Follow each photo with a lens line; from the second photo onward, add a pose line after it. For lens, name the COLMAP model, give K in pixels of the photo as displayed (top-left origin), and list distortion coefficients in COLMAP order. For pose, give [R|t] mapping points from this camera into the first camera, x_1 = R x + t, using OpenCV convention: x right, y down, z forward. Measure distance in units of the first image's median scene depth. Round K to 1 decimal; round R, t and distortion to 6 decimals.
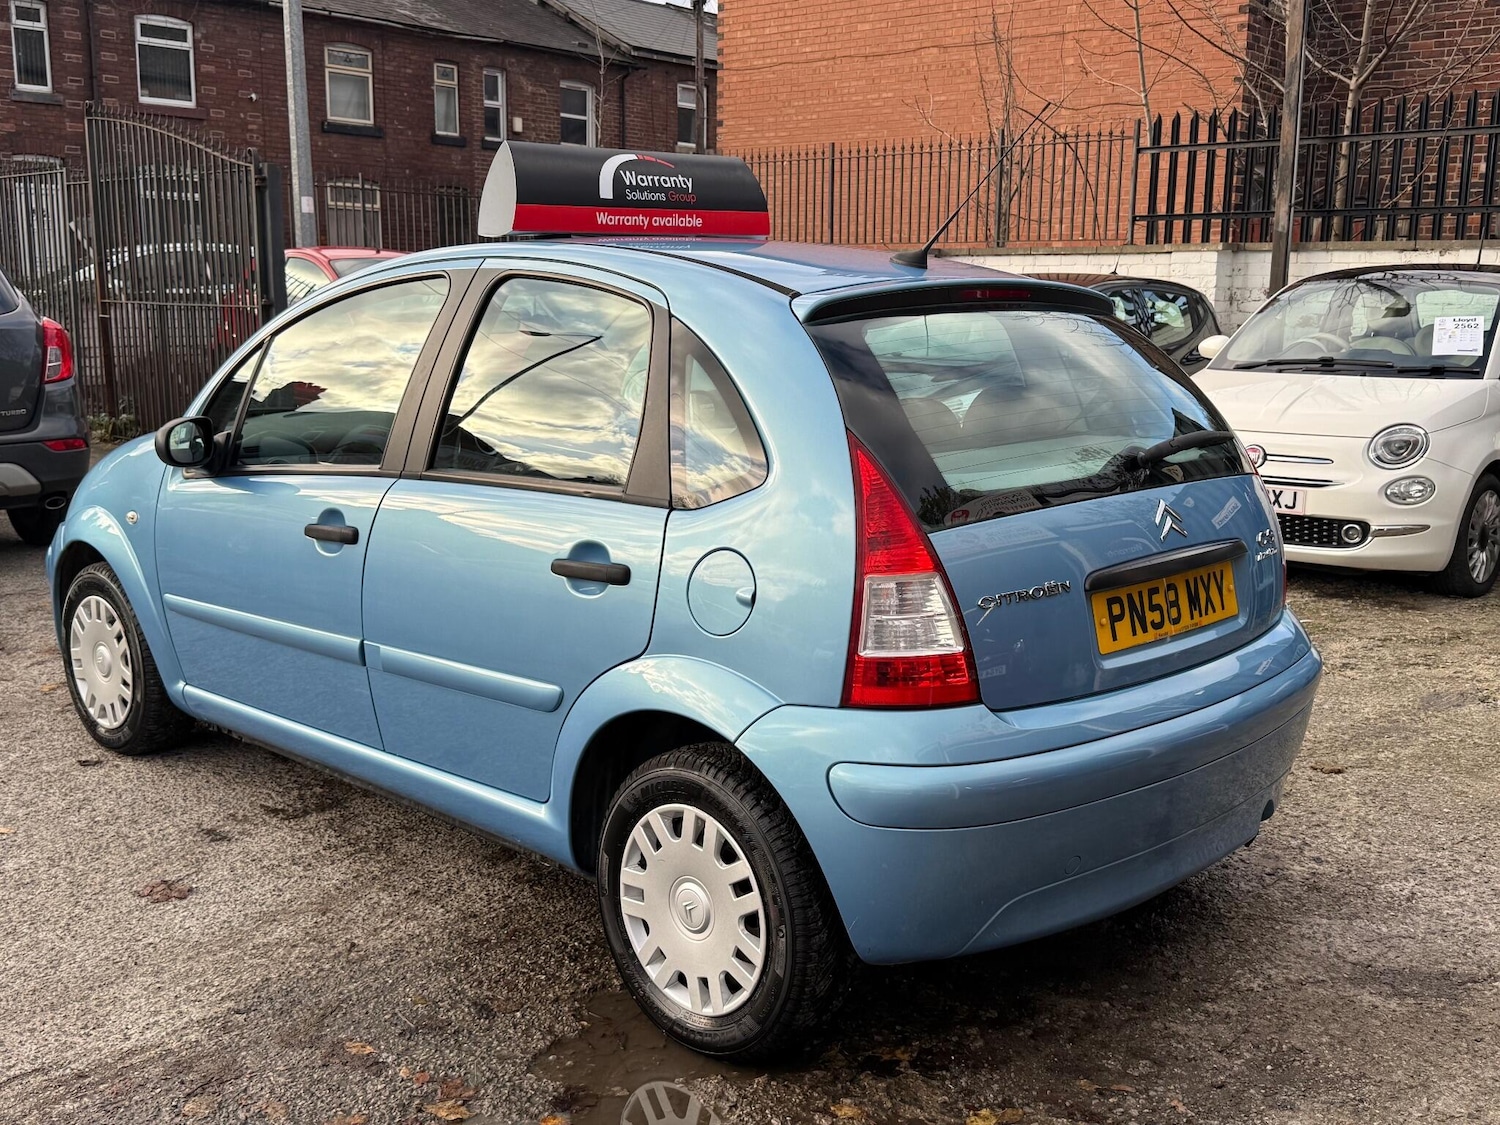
lens RADIAL K [[1523.2, 0, 747.1], [0, 1523.2, 566.9], [0, 0, 1]] dist [0.194806, -0.429304]
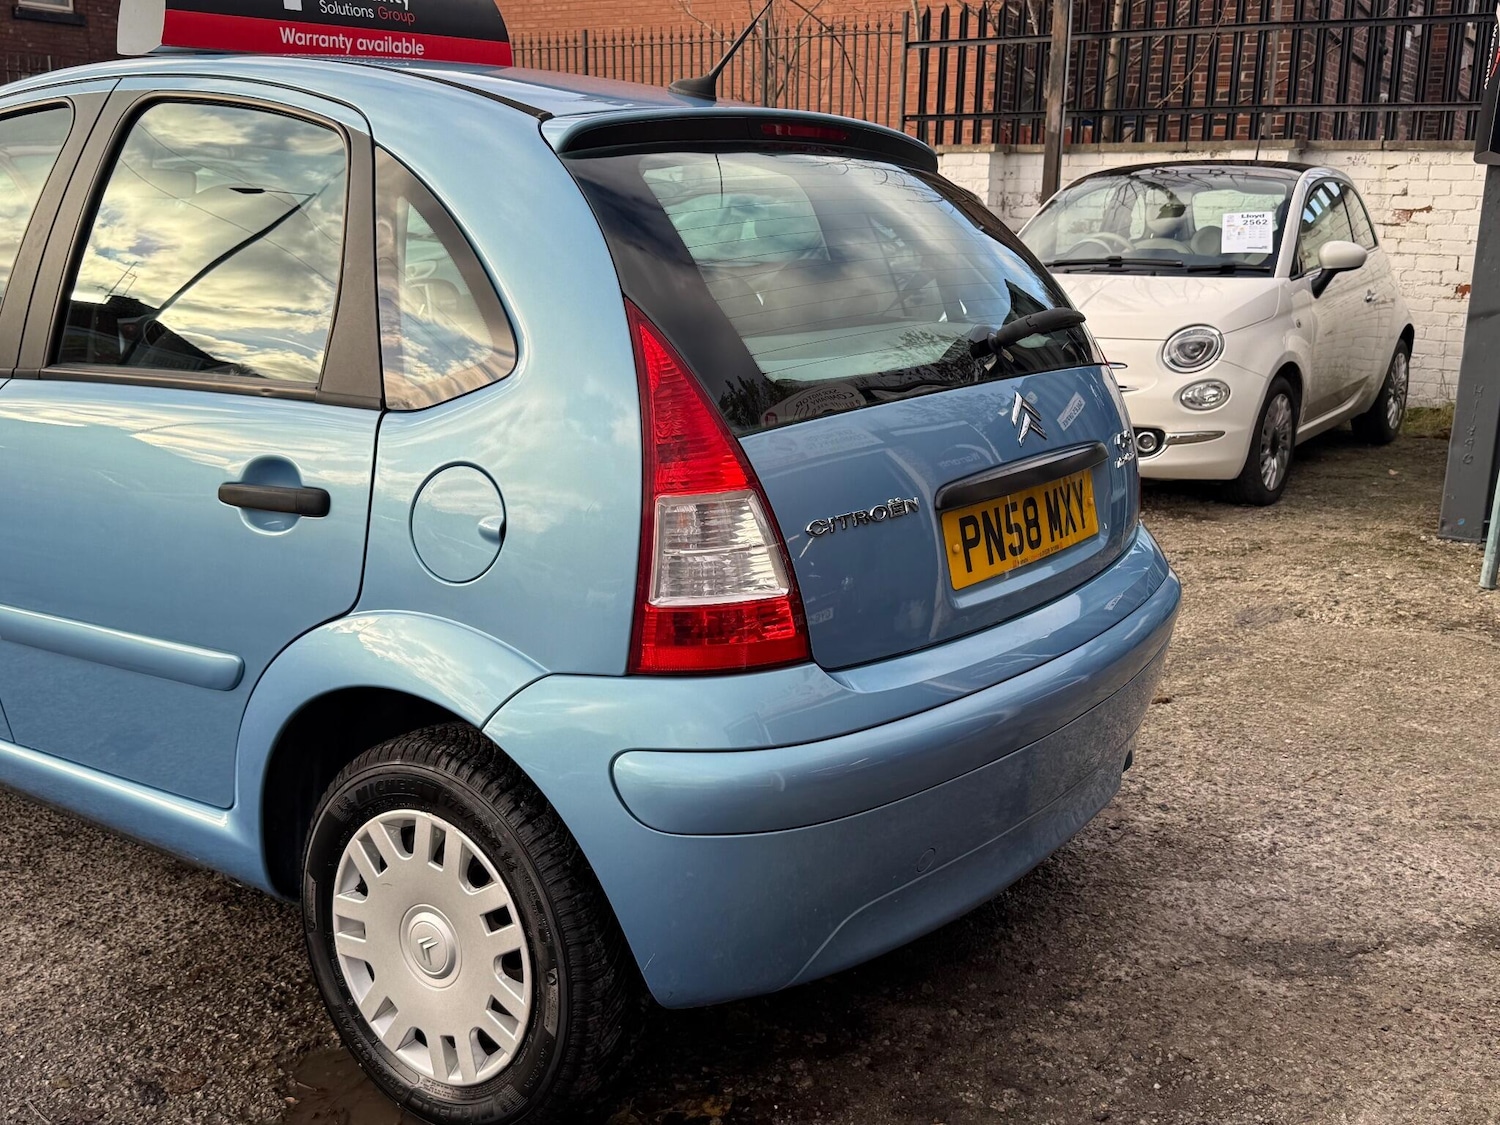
lens RADIAL K [[1528.1, 0, 757.7], [0, 1528.1, 570.2], [0, 0, 1]] dist [0.184351, -0.416136]
pose [[0.987194, -0.030205, 0.156636, 0.007587], [0.022044, 0.998320, 0.053578, 0.002380], [-0.157991, -0.049439, 0.986202, 0.213557]]
